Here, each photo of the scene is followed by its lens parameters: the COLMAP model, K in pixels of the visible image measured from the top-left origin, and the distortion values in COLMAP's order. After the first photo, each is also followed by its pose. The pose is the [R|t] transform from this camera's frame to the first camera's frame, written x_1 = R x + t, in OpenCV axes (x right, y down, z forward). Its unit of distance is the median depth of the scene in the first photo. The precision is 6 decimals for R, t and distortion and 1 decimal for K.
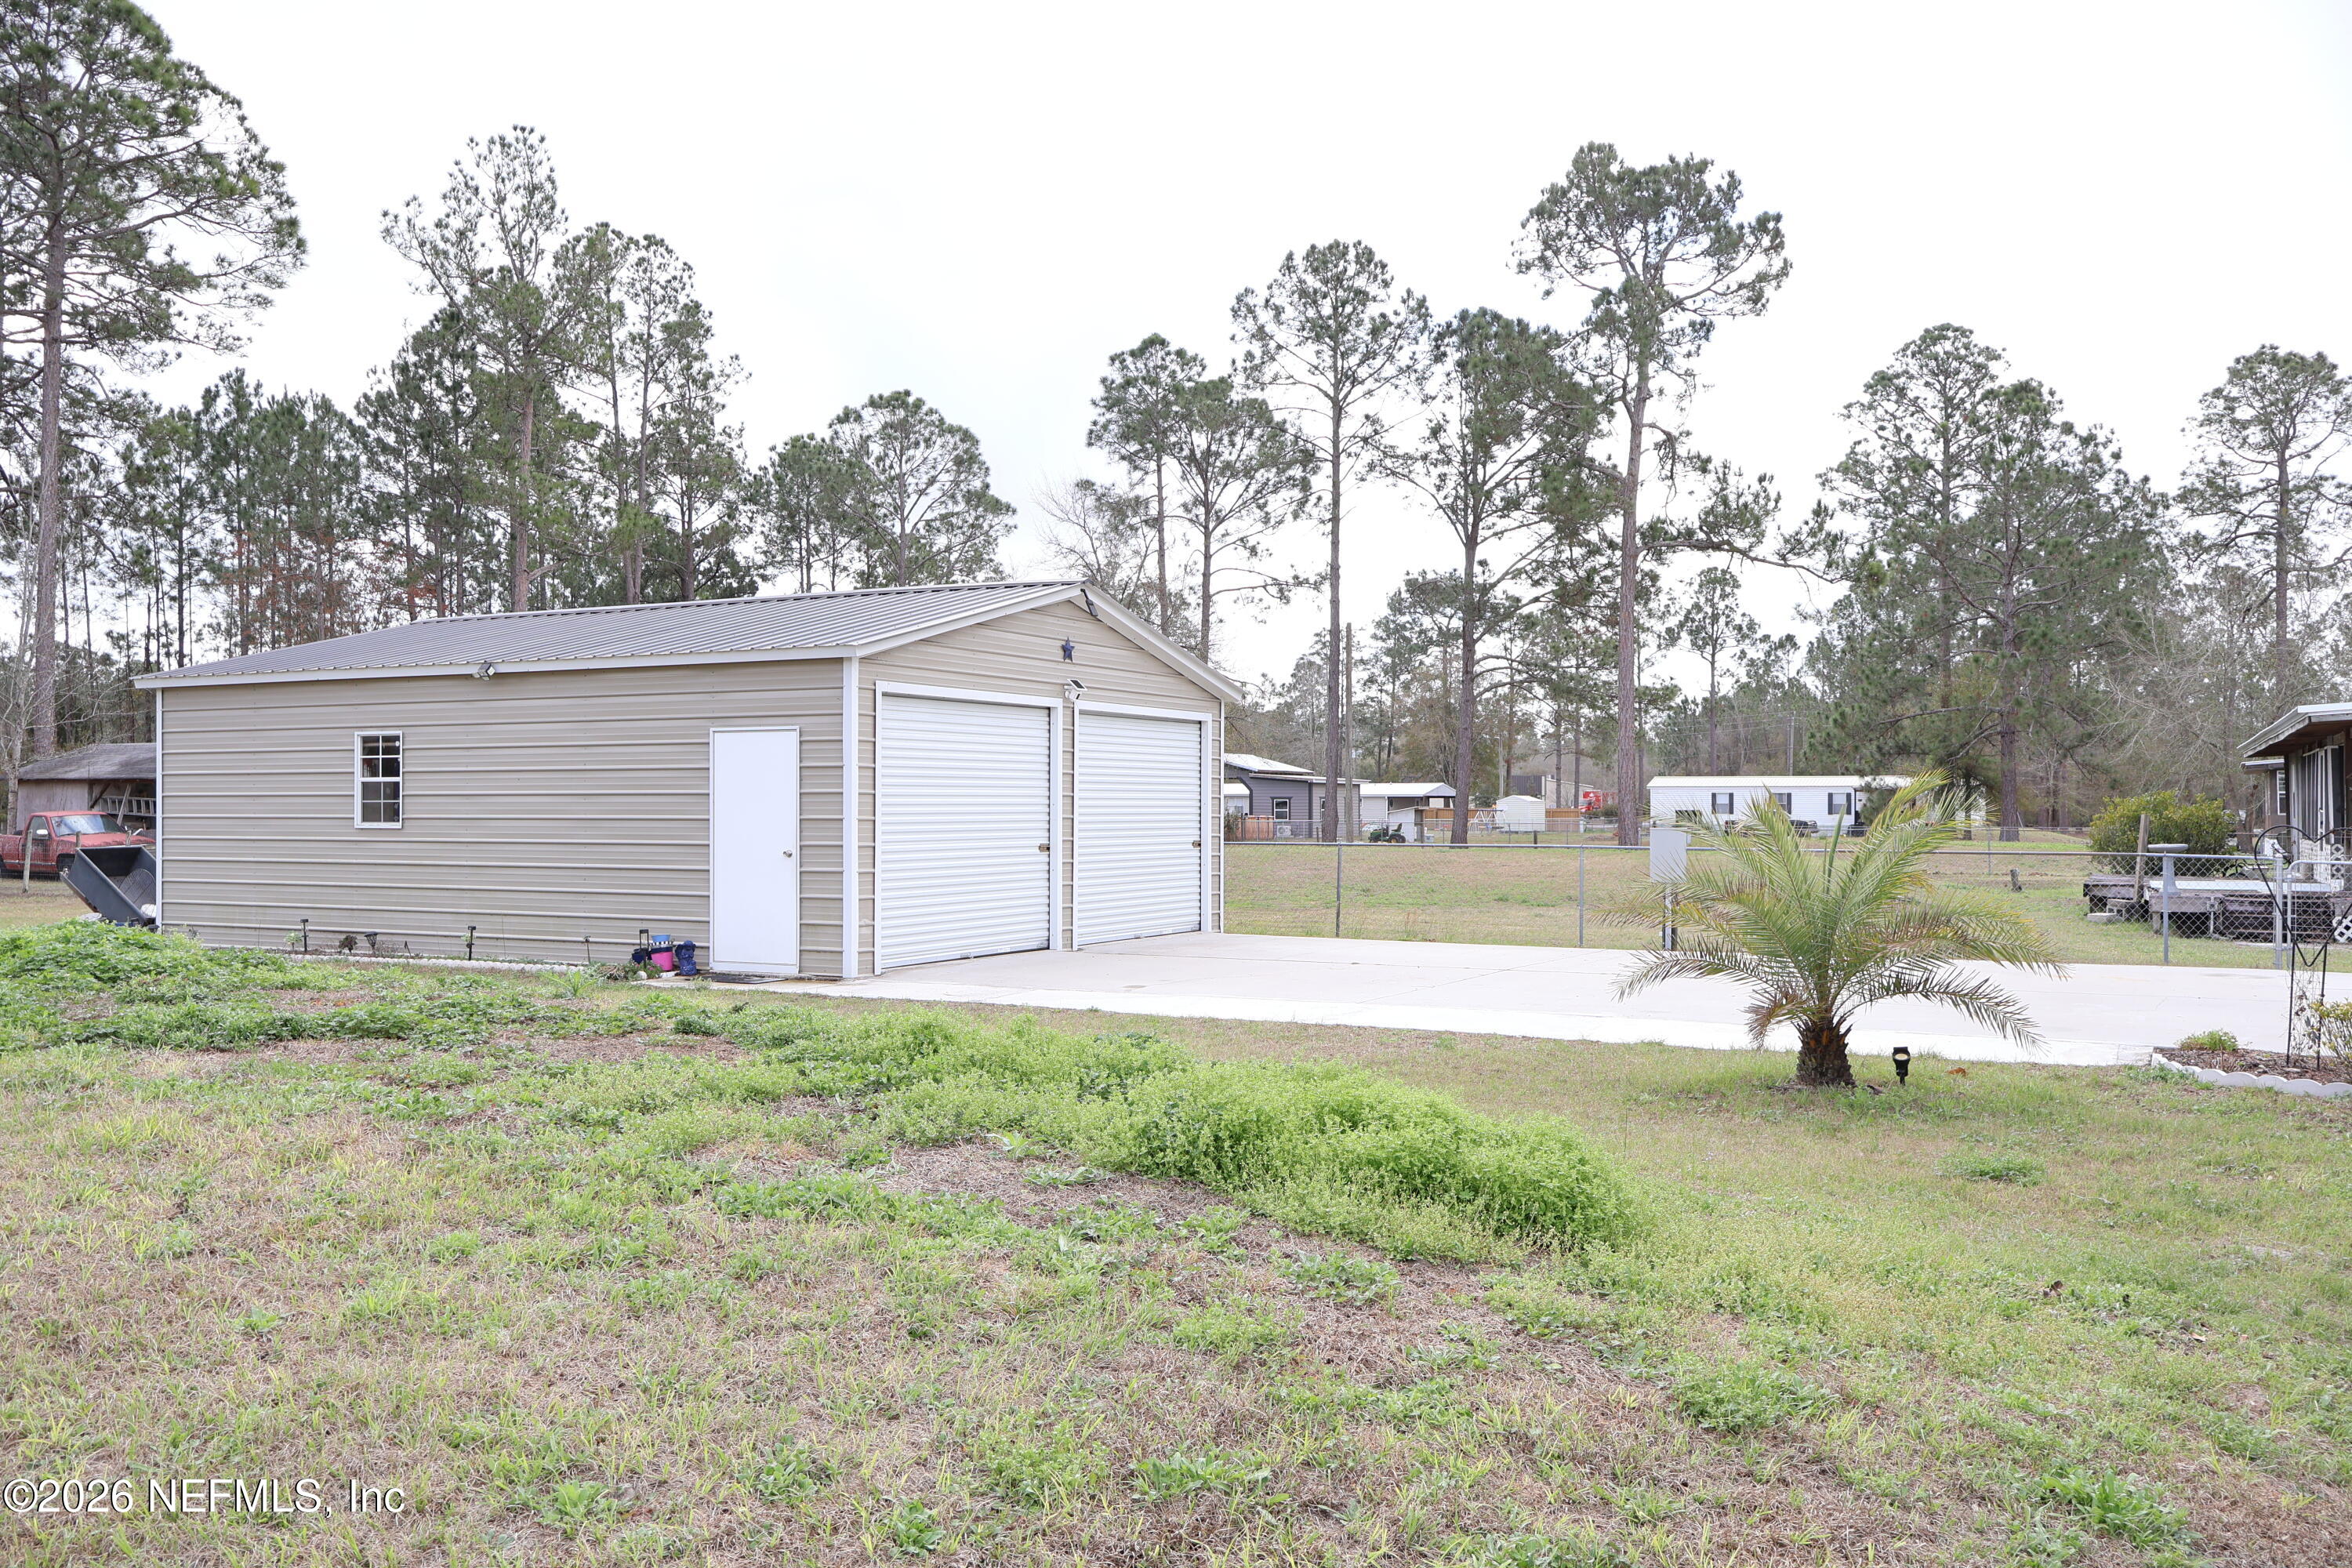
lens RADIAL K [[1963.6, 0, 1176.0], [0, 1963.6, 784.0], [0, 0, 1]] dist [0.004832, 0.016296]
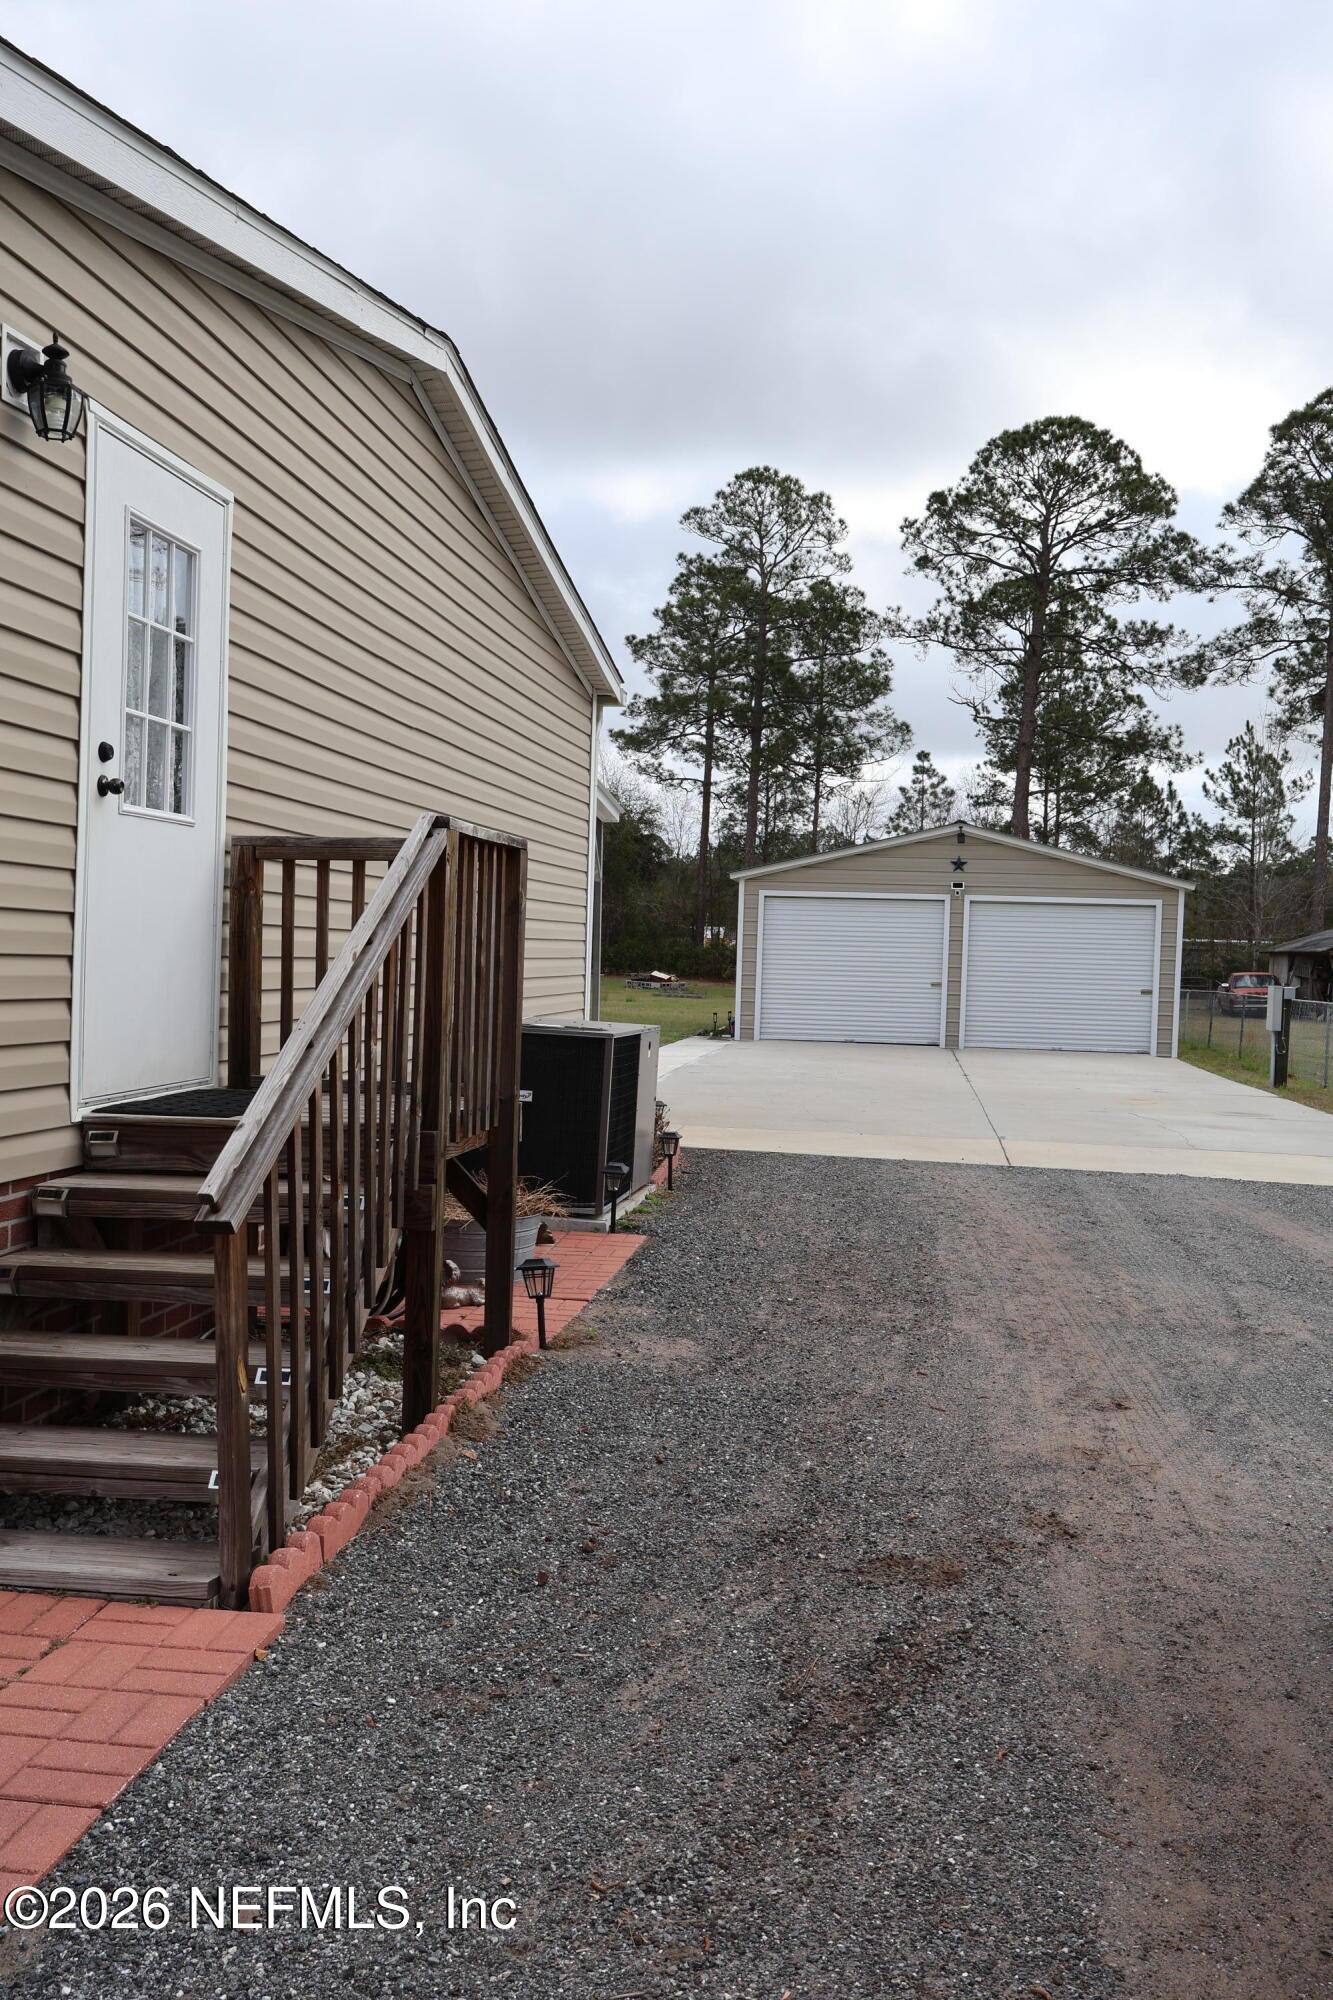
lens RADIAL K [[1622.5, 0, 659.0], [0, 1622.5, 1029.4], [0, 0, 1]] dist [-0.006653, 0.082708]
pose [[0.333744, 0.013586, -0.942566, 0.276652], [-0.020351, 0.999767, 0.007204, 0.015688], [0.942444, 0.016777, 0.333943, 0.077421]]
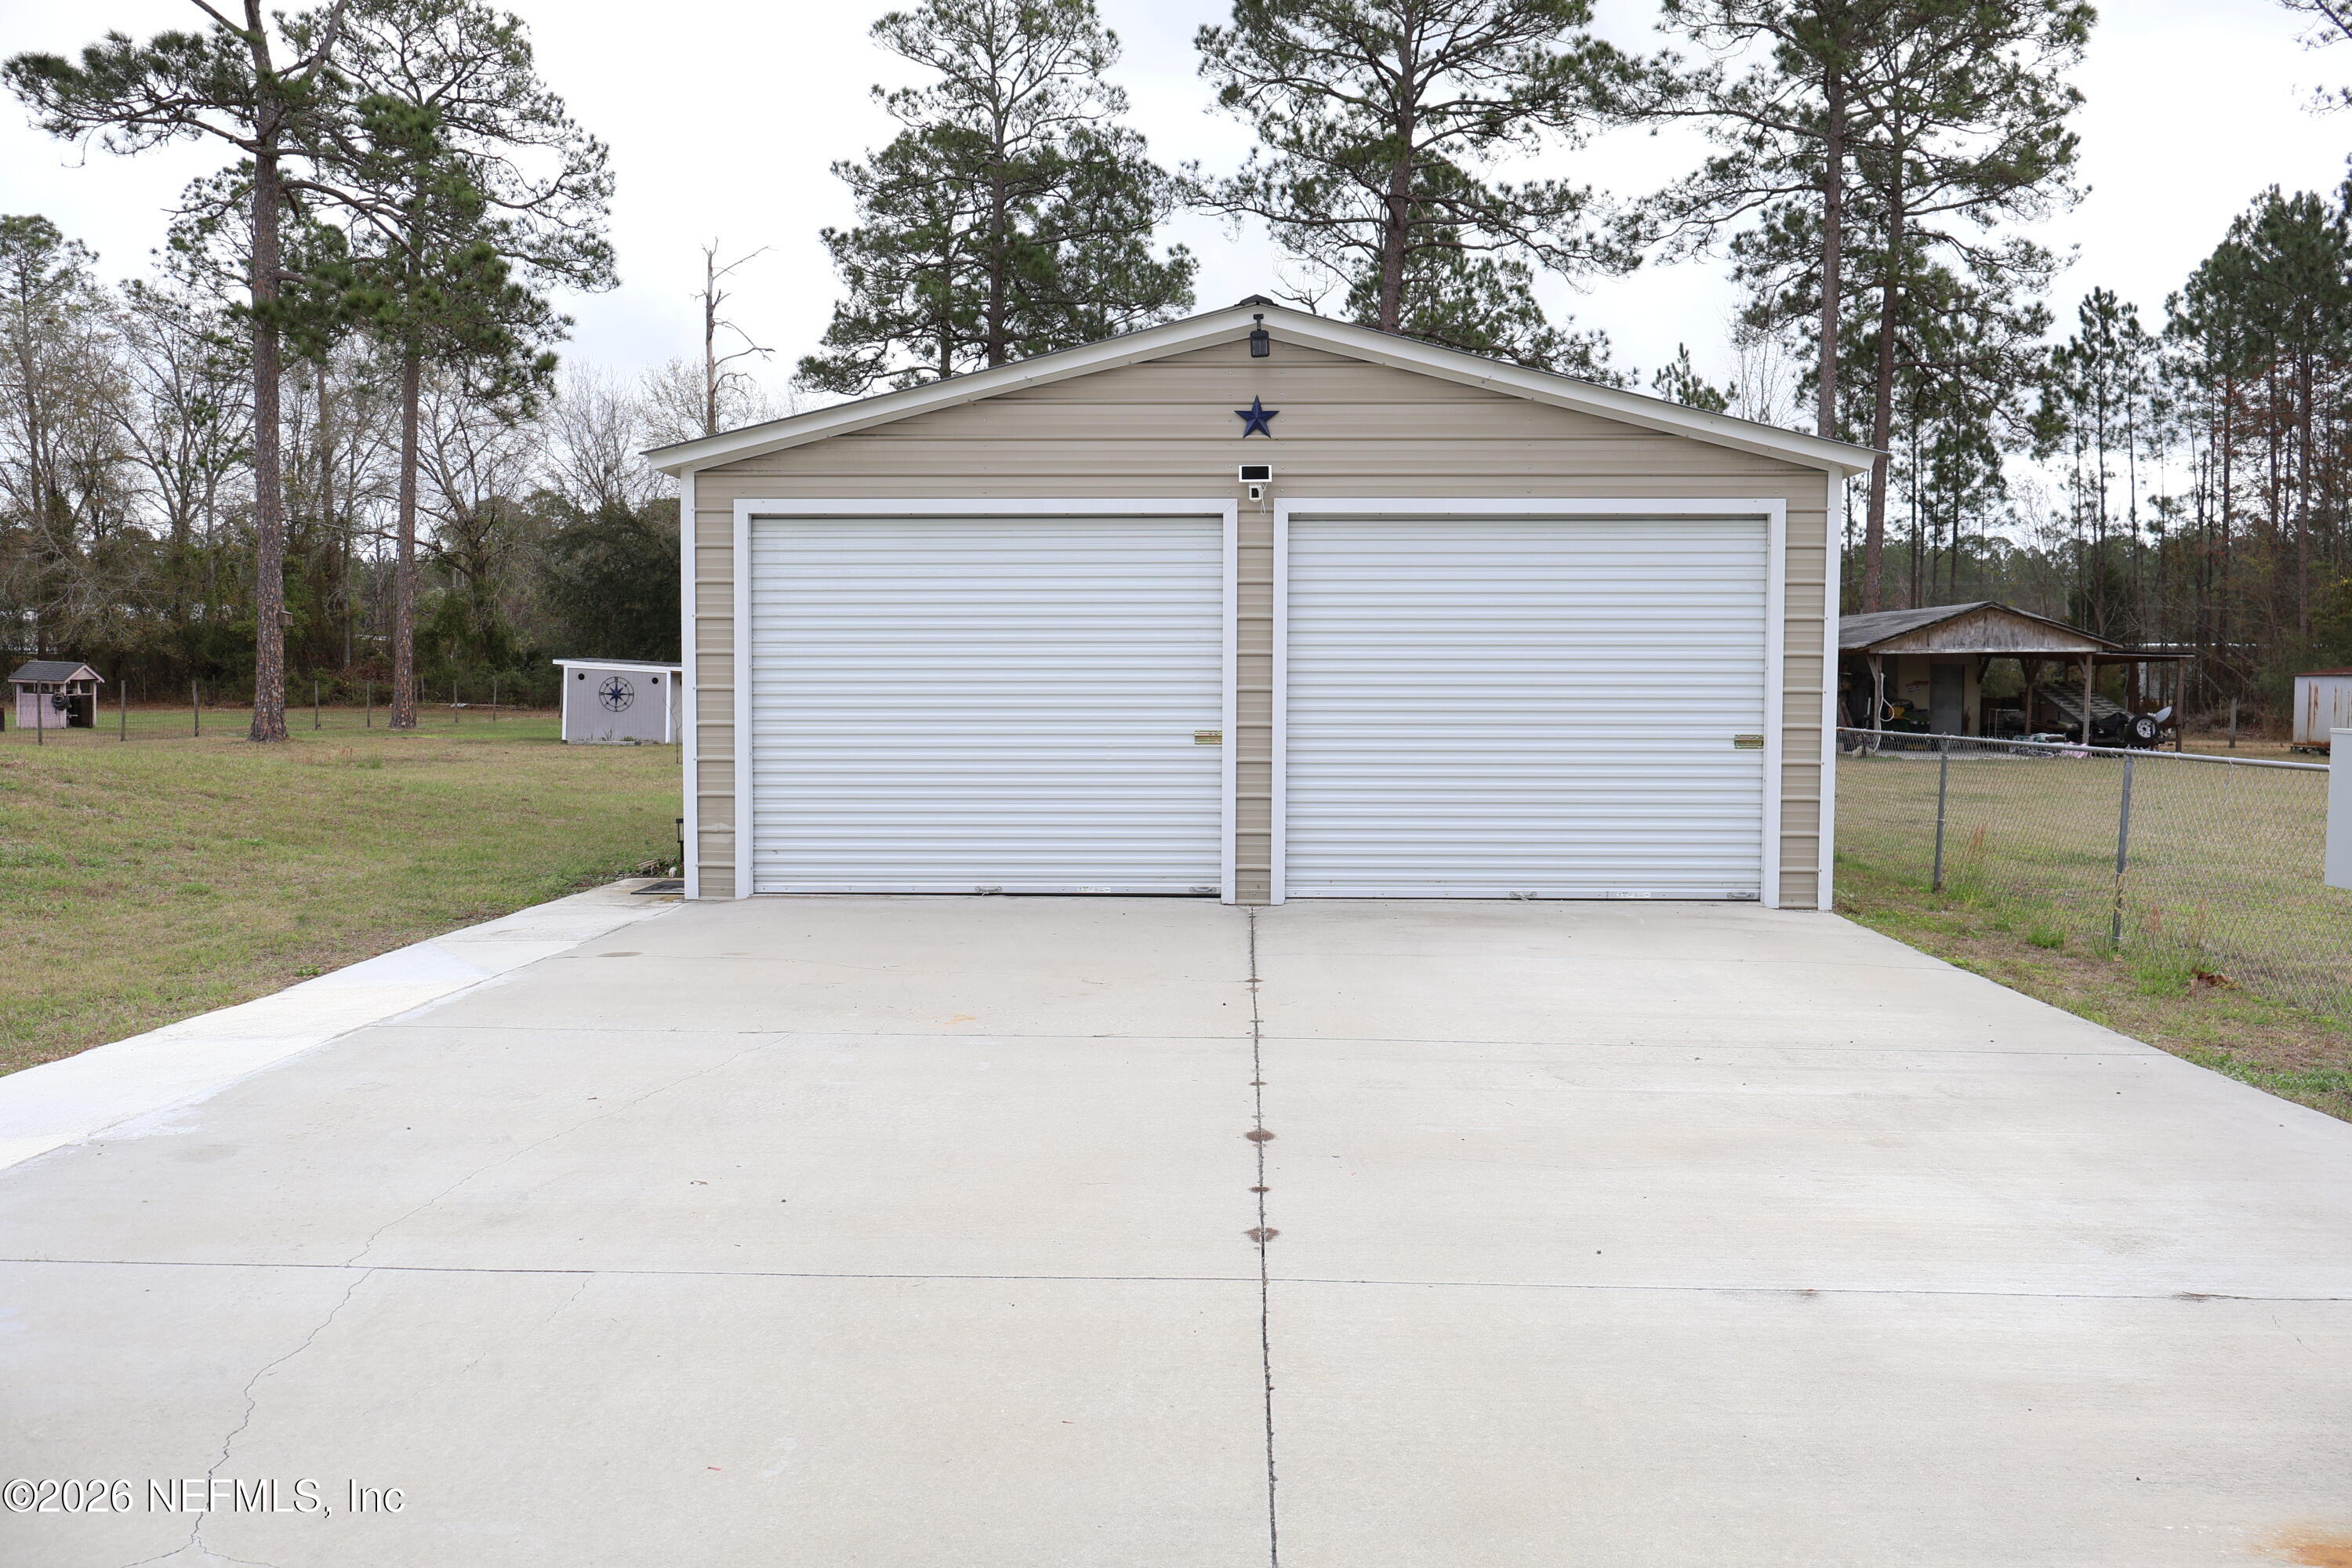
lens RADIAL K [[1952.9, 0, 1176.0], [0, 1952.9, 784.0], [0, 0, 1]] dist [0.030193, -0.045579]
pose [[0.439107, 0.008137, -0.898398, 0.118799], [0.009062, 0.999868, 0.013486, 0.009393], [0.898389, -0.014063, 0.438976, 0.172129]]
